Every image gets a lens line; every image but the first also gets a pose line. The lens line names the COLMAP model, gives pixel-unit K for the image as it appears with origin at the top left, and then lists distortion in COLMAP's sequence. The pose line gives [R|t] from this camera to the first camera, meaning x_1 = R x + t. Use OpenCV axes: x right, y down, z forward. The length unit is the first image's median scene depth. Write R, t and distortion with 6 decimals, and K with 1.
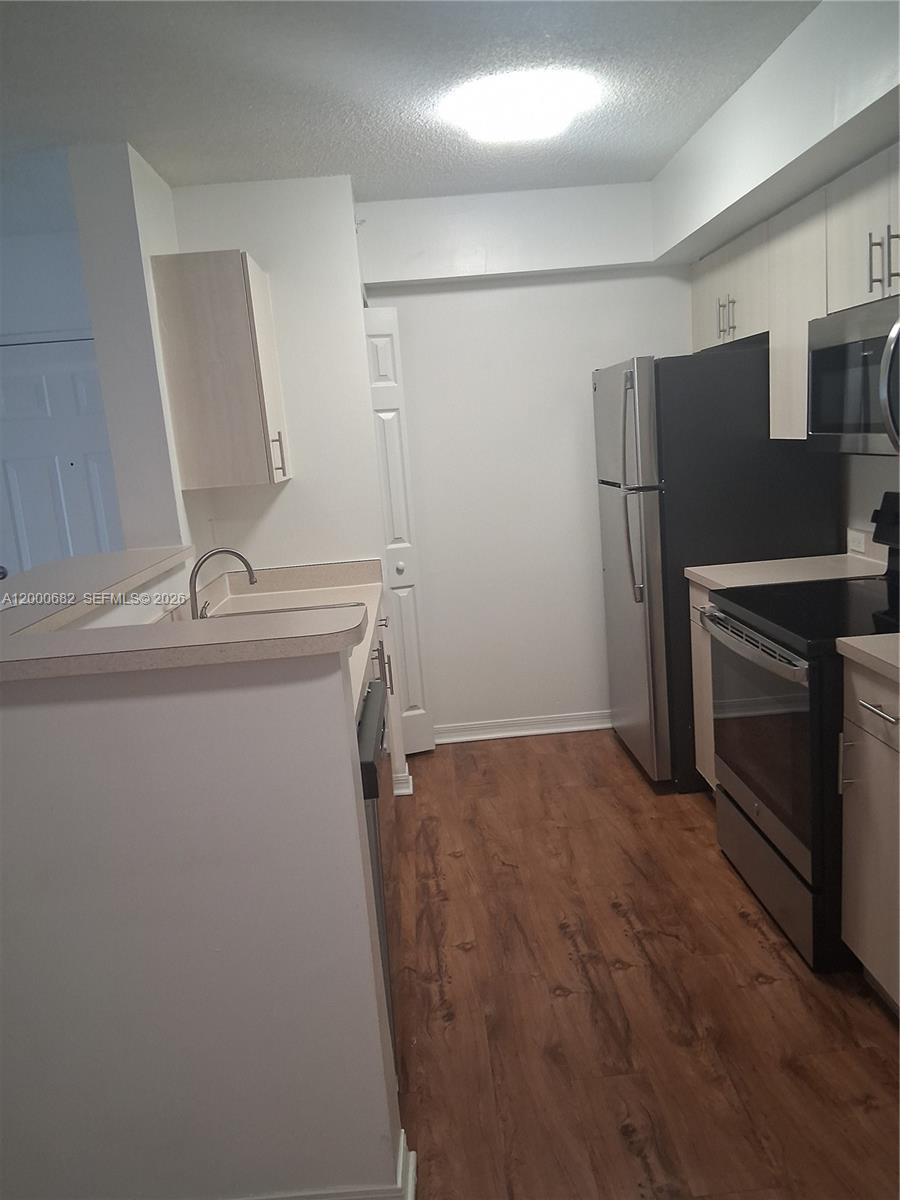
lens RADIAL K [[889.7, 0, 452.6], [0, 889.7, 600.3], [0, 0, 1]] dist [0.132285, -0.212975]
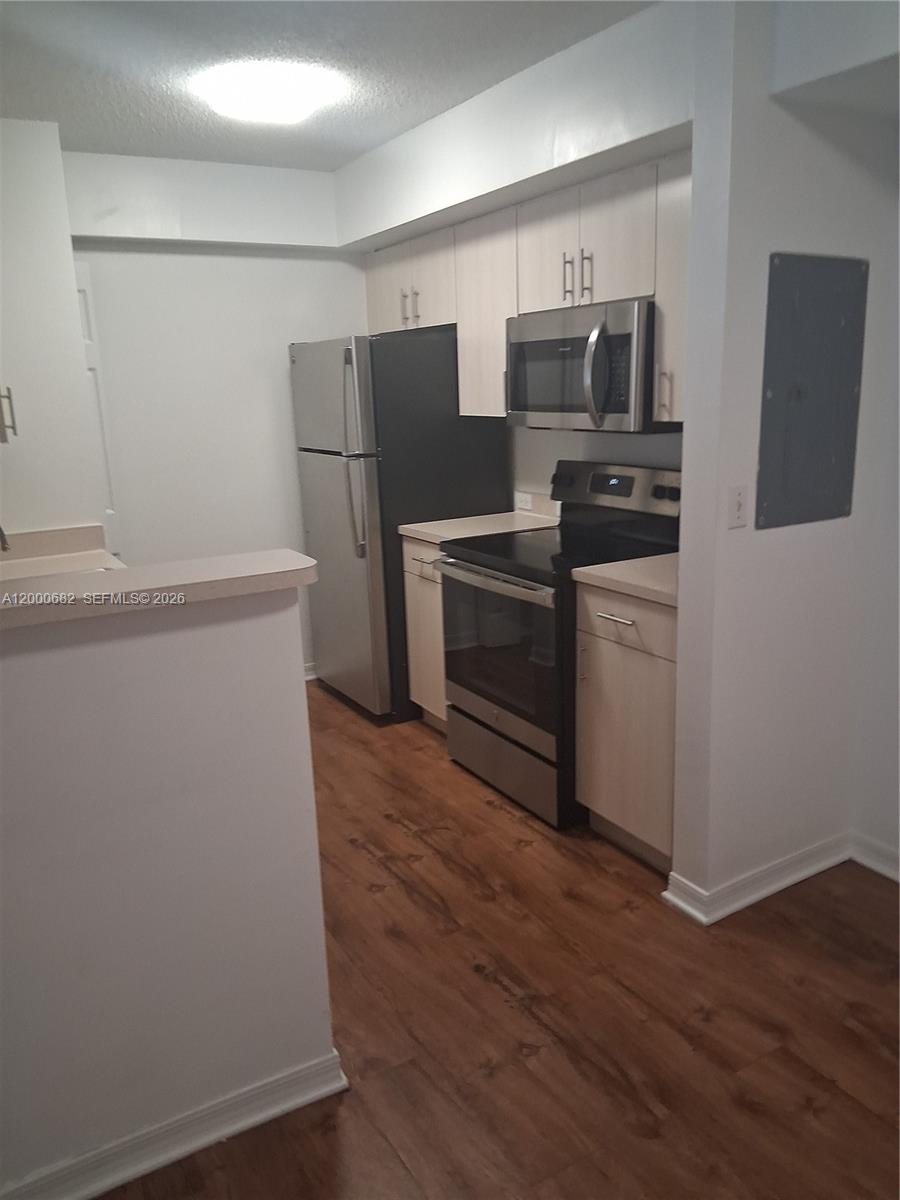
lens RADIAL K [[889.7, 0, 452.6], [0, 889.7, 600.3], [0, 0, 1]] dist [0.132285, -0.212975]
pose [[0.885257, -0.062858, 0.460835, -0.247951], [0.050578, 0.997960, 0.038962, 0.021040], [-0.462344, -0.011183, 0.886630, -0.049409]]
